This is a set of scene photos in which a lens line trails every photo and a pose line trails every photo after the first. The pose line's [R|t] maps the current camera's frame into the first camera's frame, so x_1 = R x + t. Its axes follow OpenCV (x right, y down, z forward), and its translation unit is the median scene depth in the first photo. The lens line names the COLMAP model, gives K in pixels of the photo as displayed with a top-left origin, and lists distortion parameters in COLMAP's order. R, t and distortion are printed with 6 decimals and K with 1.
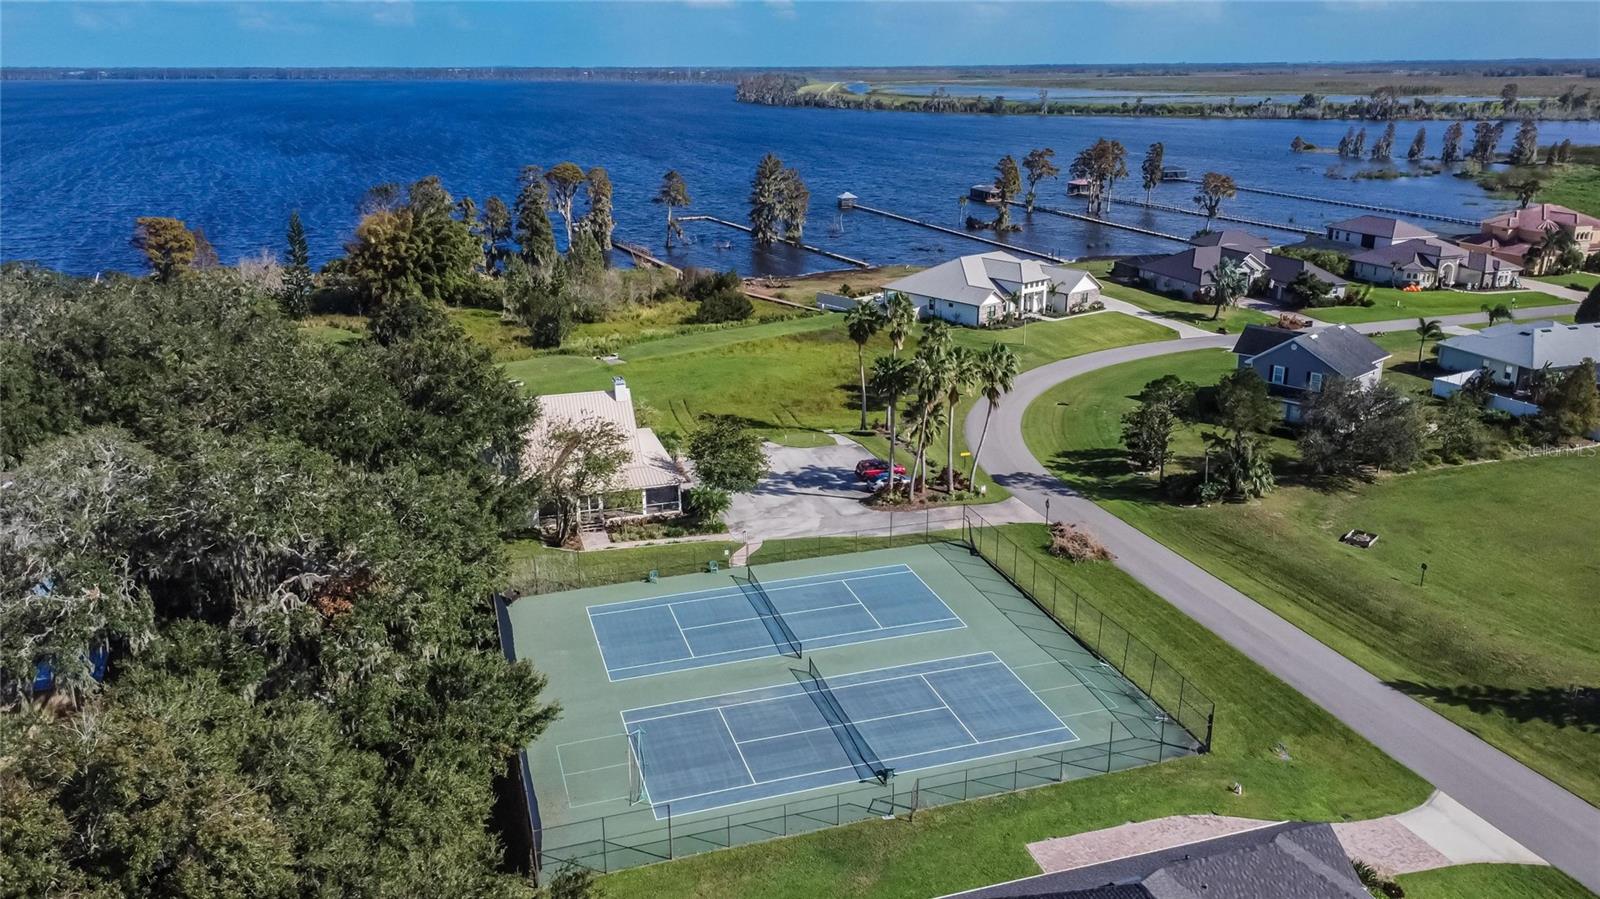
lens RADIAL K [[1175.4, 0, 800.0], [0, 1175.4, 449.5], [0, 0, 1]] dist [0.012581, -0.001695]
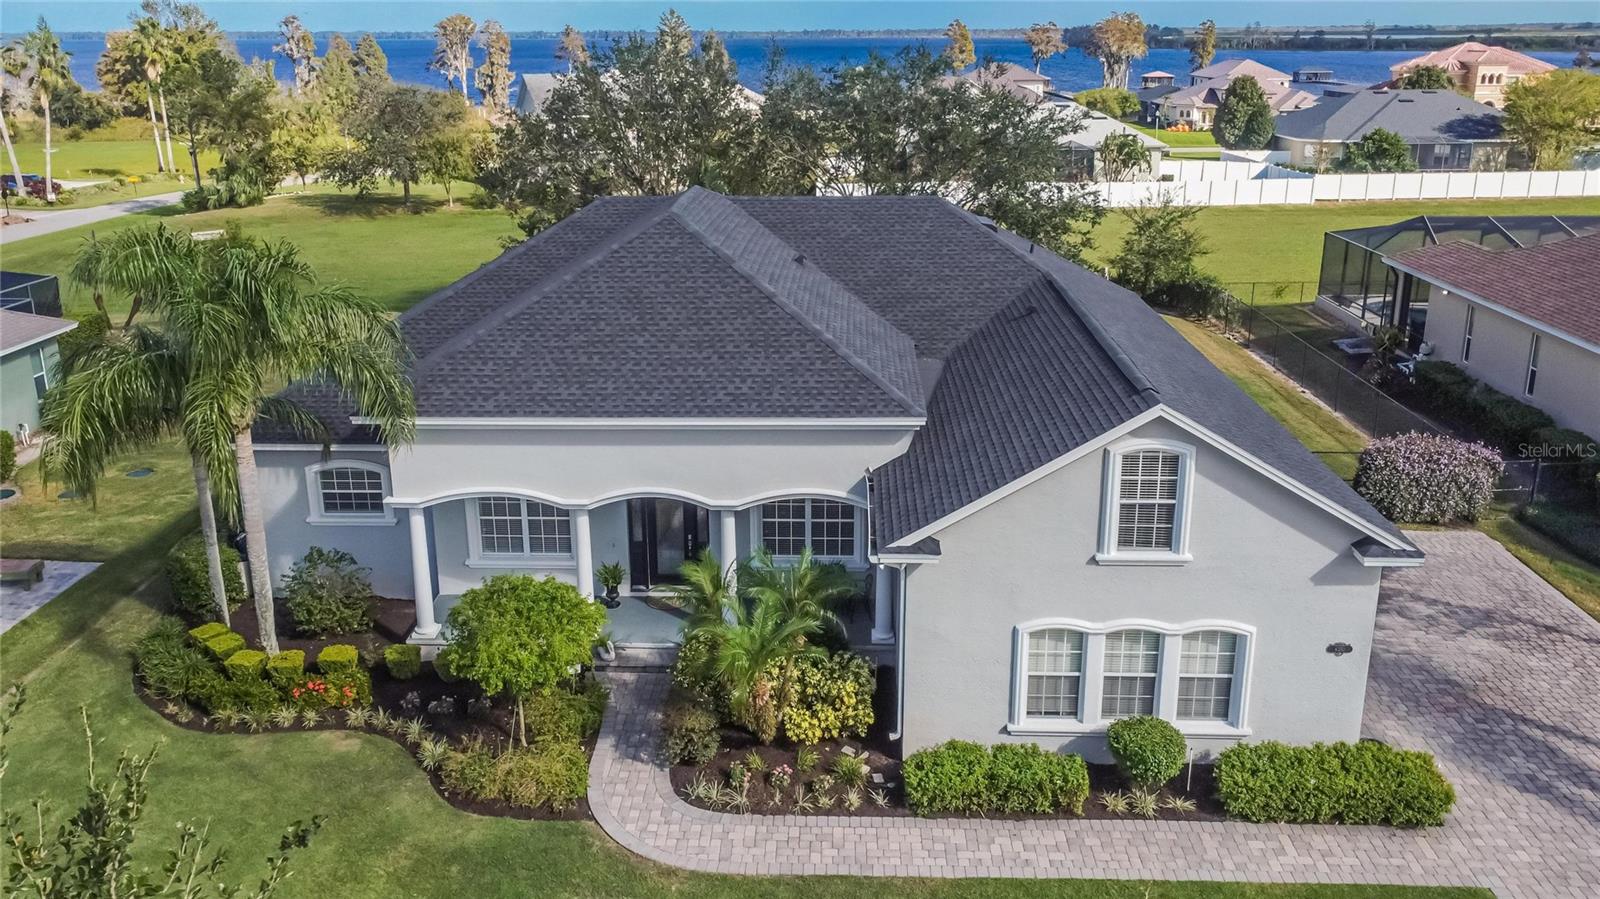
lens RADIAL K [[1214.7, 0, 799.5], [0, 1214.7, 356.3], [0, 0, 1]] dist [0.006063, -0.000949]
pose [[0.944340, 0.086288, -0.317454, 0.862388], [-0.103353, 0.993946, -0.037282, 0.111086], [0.312315, 0.068017, 0.947540, 0.254250]]
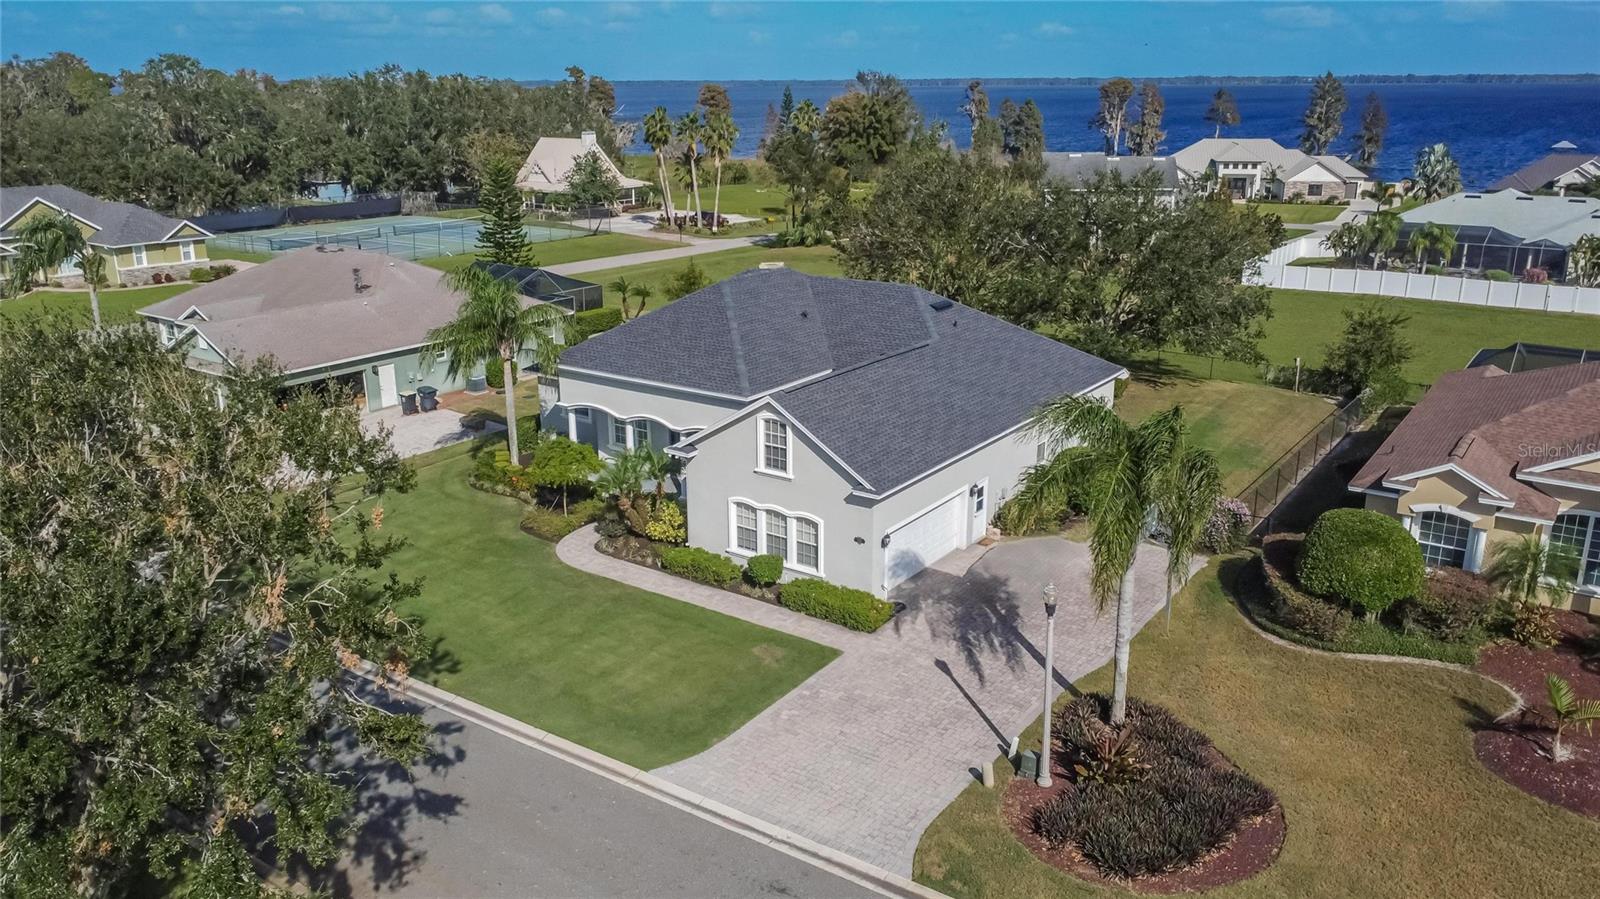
lens RADIAL K [[1185.3, 0, 805.3], [0, 1185.3, 410.1], [0, 0, 1]] dist [0.001480, -0.001683]
pose [[0.605600, 0.213596, -0.766567, 1.080432], [-0.243903, 0.966763, 0.076692, 0.086470], [0.757470, 0.140523, 0.637568, 0.227323]]
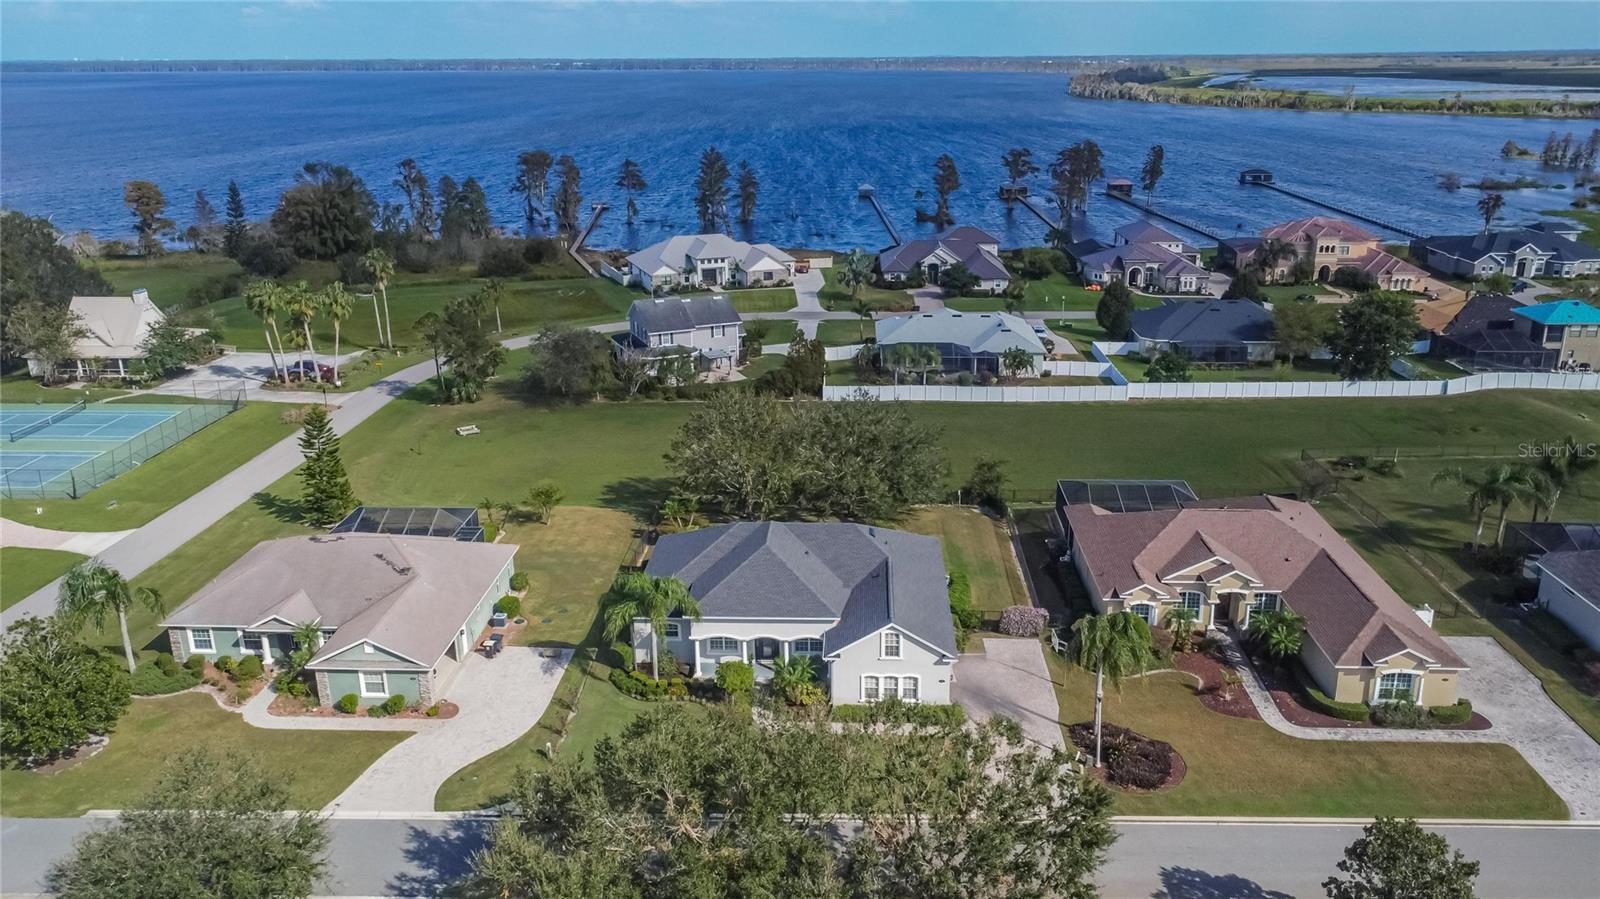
lens RADIAL K [[1175.4, 0, 800.0], [0, 1175.4, 449.5], [0, 0, 1]] dist [0.012581, -0.001695]
pose [[0.939381, 0.106706, -0.325849, 0.990583], [-0.103813, 0.994249, 0.026307, 0.014114], [0.326782, 0.009115, 0.945056, -0.146641]]
